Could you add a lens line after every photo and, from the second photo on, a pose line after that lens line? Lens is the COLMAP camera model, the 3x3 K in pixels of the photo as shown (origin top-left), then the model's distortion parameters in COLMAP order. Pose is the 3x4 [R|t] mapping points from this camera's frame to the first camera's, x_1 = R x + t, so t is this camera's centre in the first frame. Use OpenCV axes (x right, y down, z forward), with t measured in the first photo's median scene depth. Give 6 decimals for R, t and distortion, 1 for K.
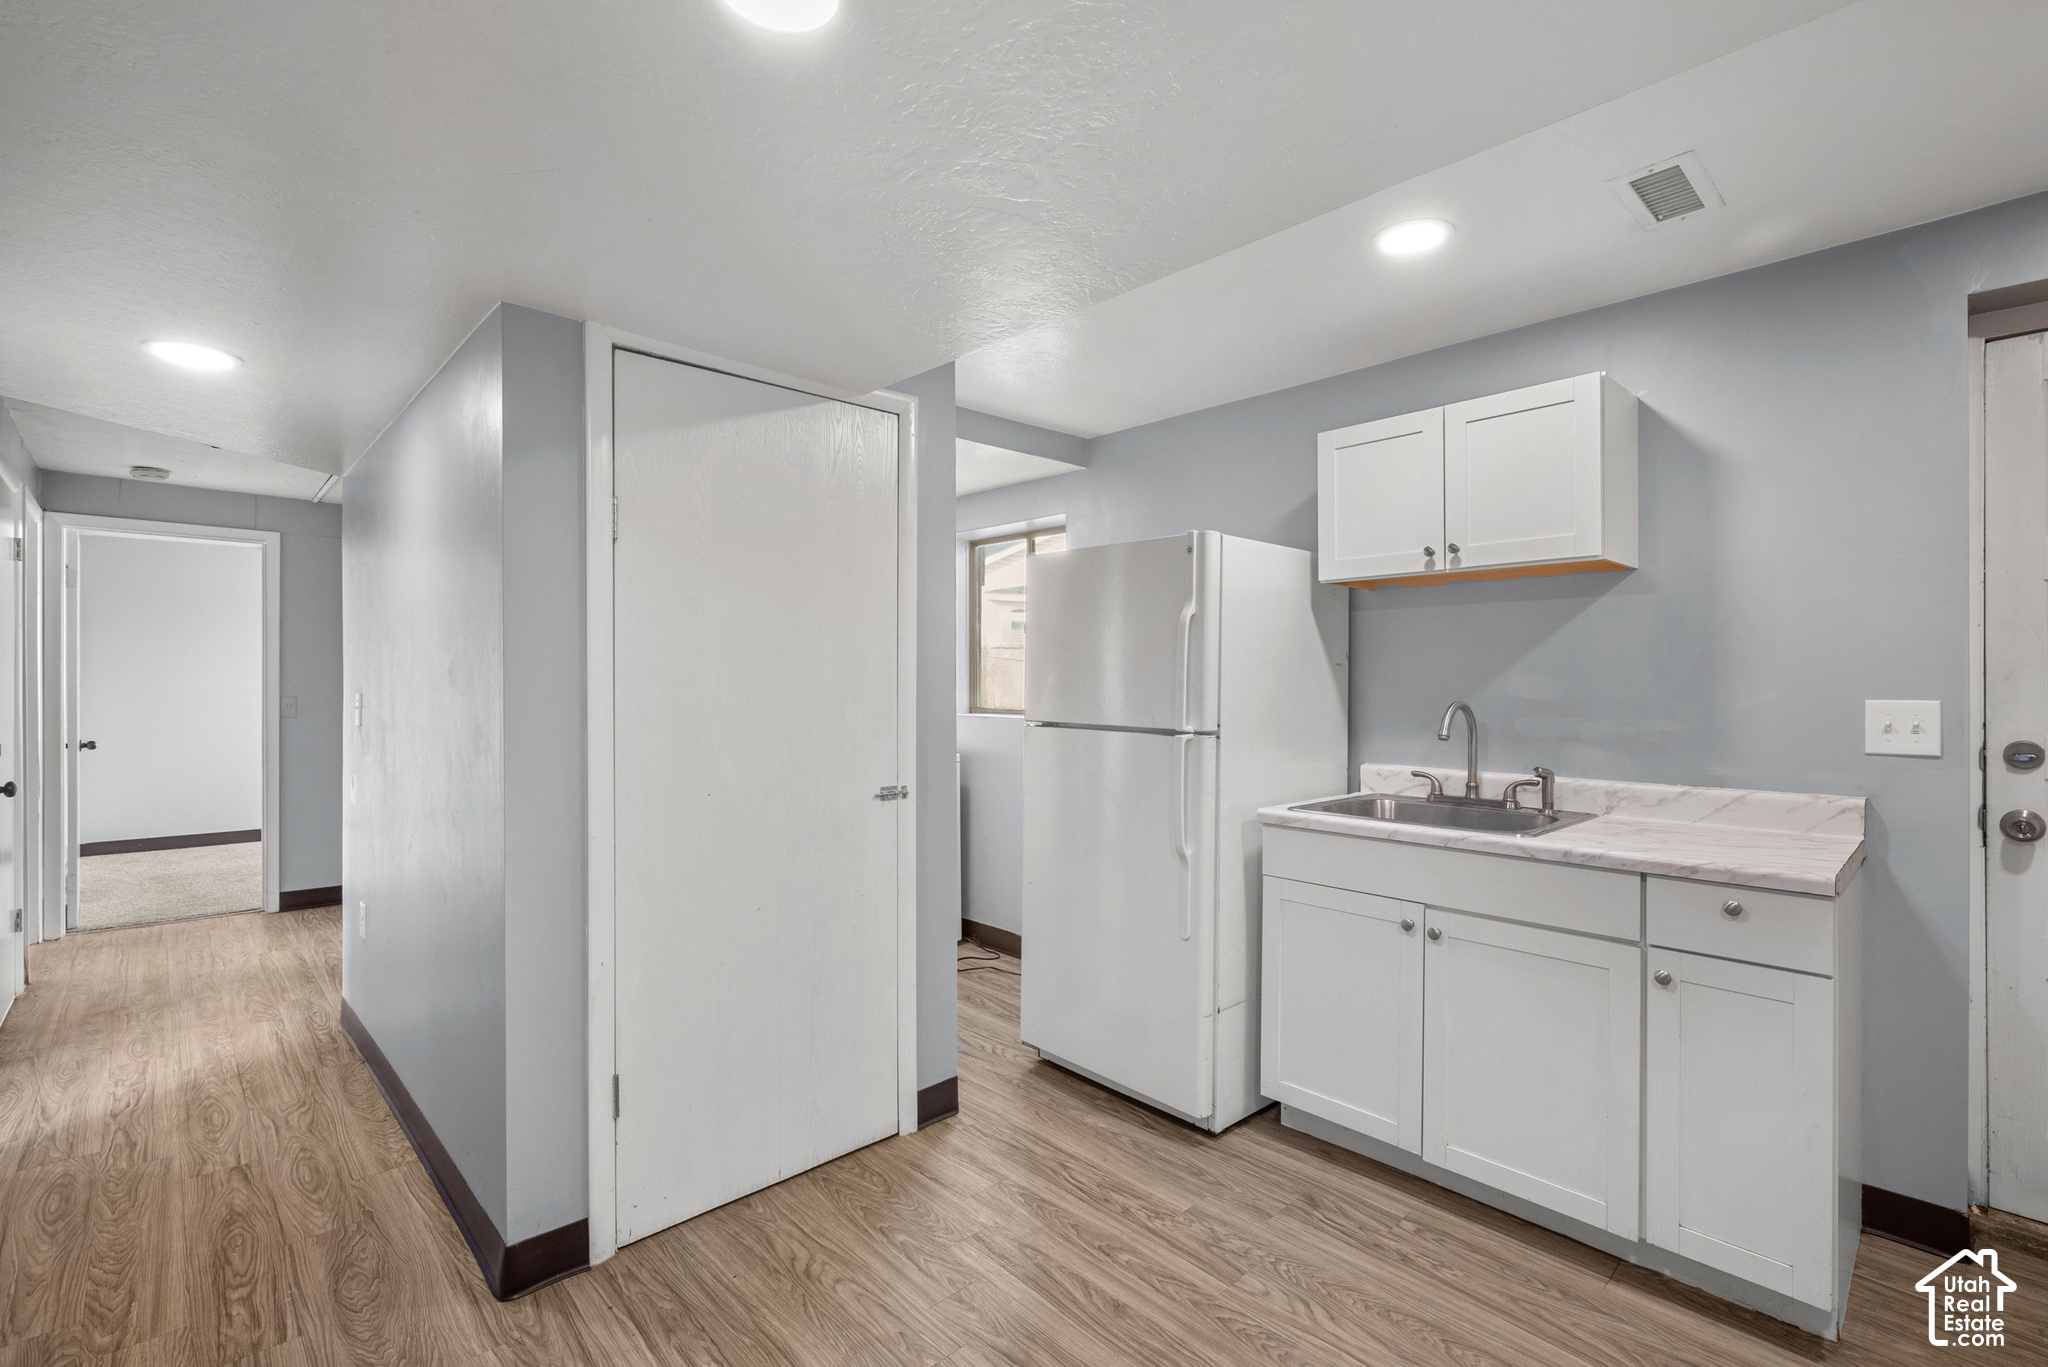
lens RADIAL K [[923.6, 0, 1024.0], [0, 923.6, 683.5], [0, 0, 1]] dist [-0.001735, 0.001029]
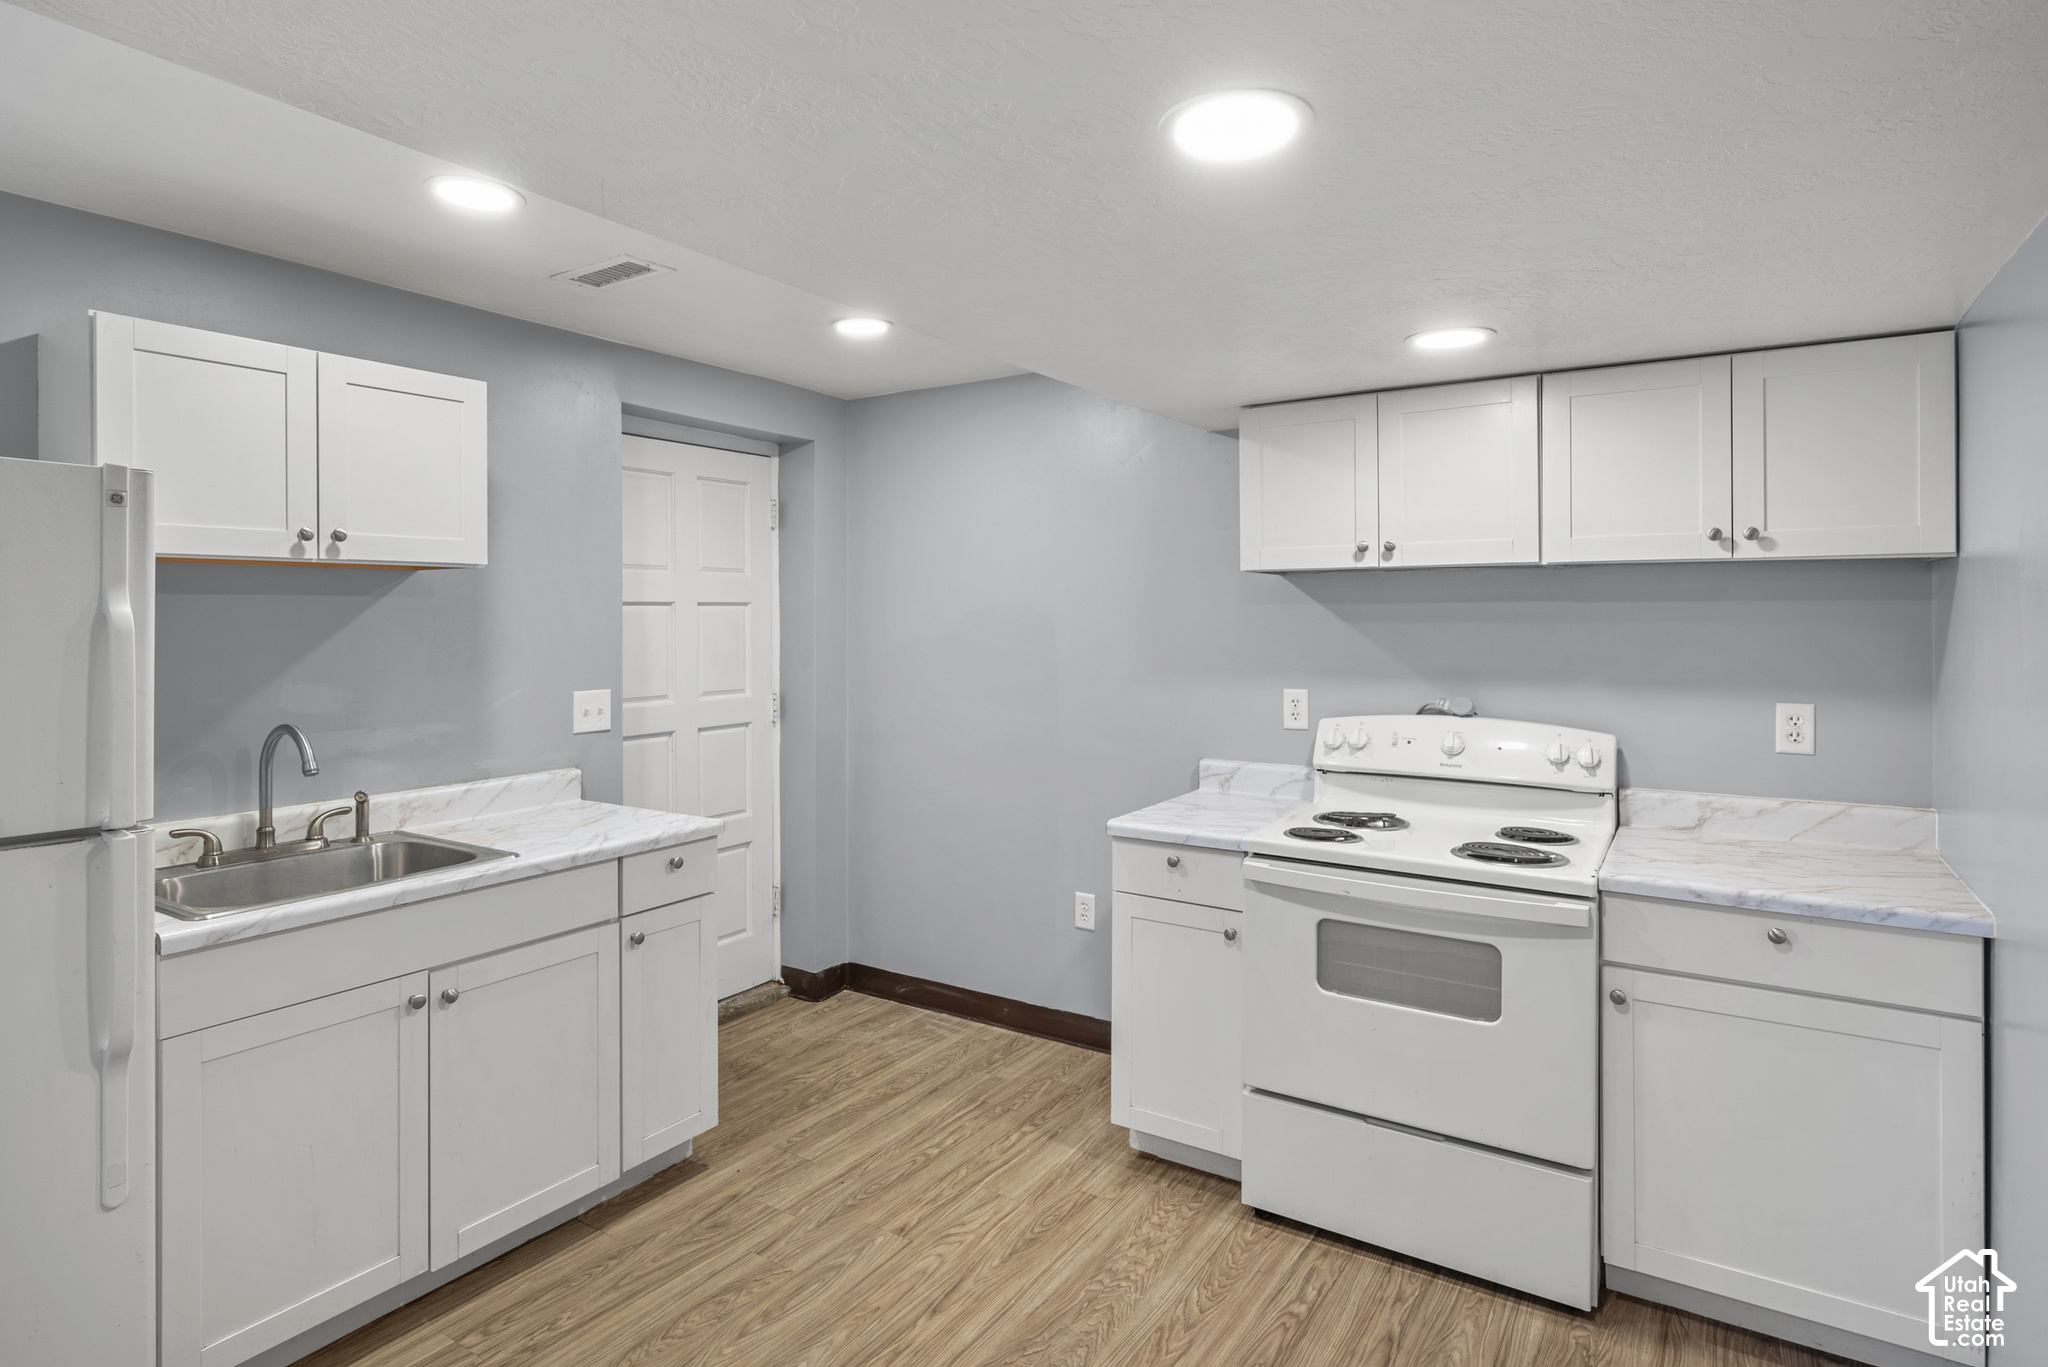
lens RADIAL K [[1080.2, 0, 1032.4], [0, 1080.2, 621.4], [0, 0, 1]] dist [0.000379, 0.000063]
pose [[-0.244600, -0.005240, 0.969610, -0.637036], [0.003811, 0.999972, 0.006366, -0.079632], [-0.969617, 0.005252, -0.244574, 0.687534]]
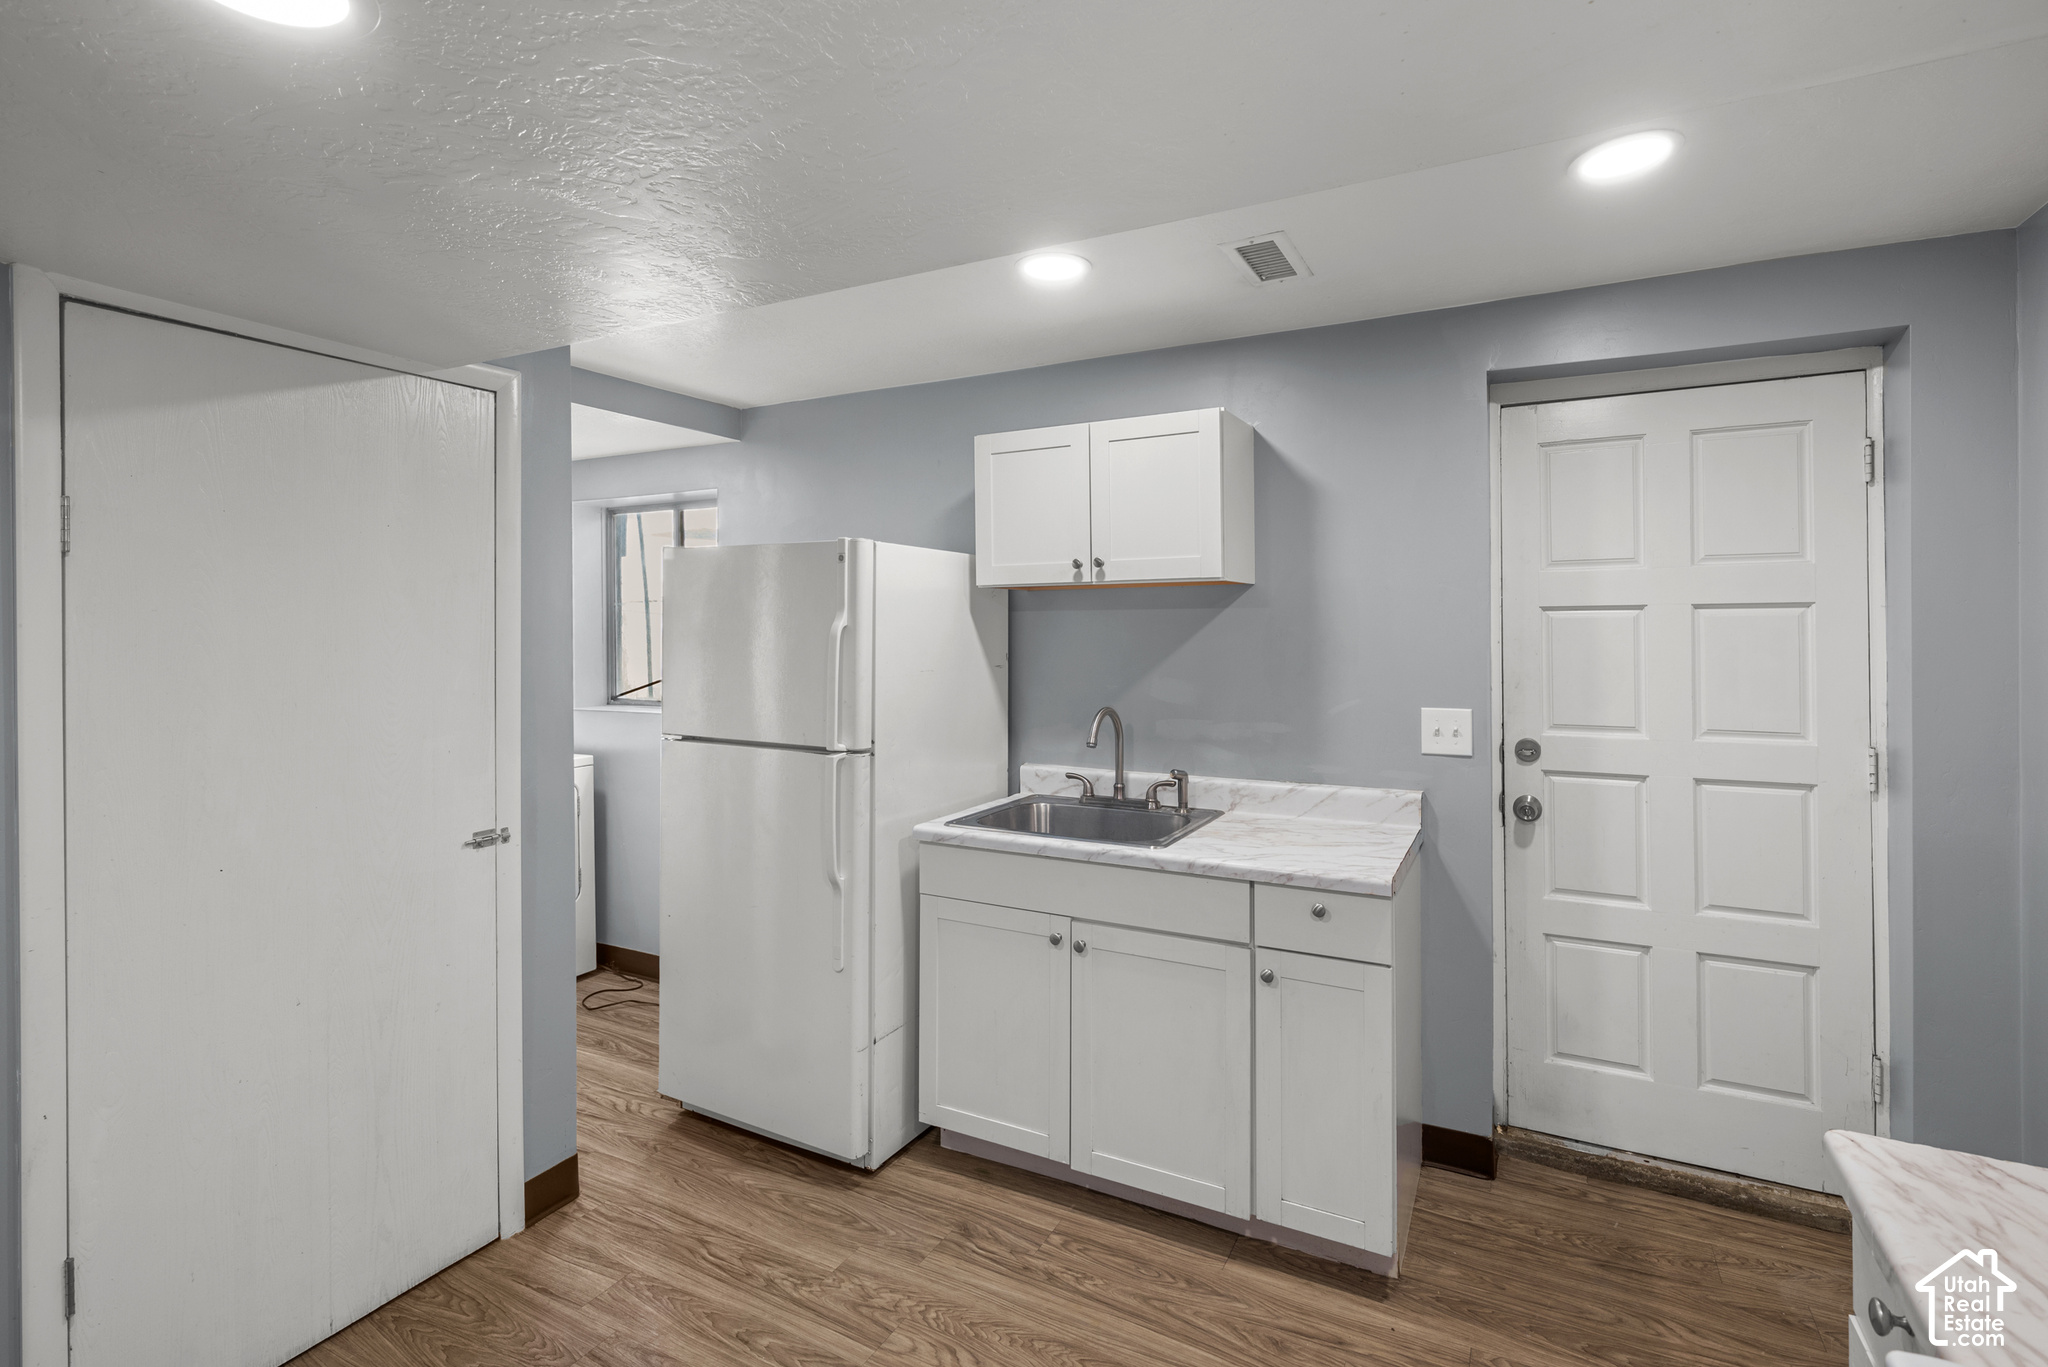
lens RADIAL K [[981.9, 0, 1026.6], [0, 981.9, 624.7], [0, 0, 1]] dist [-0.002126, 0.000272]
pose [[0.947311, -0.004220, 0.320288, 0.040599], [0.005674, 0.999977, -0.003606, -0.077881], [-0.320266, 0.005234, 0.947313, -0.012153]]
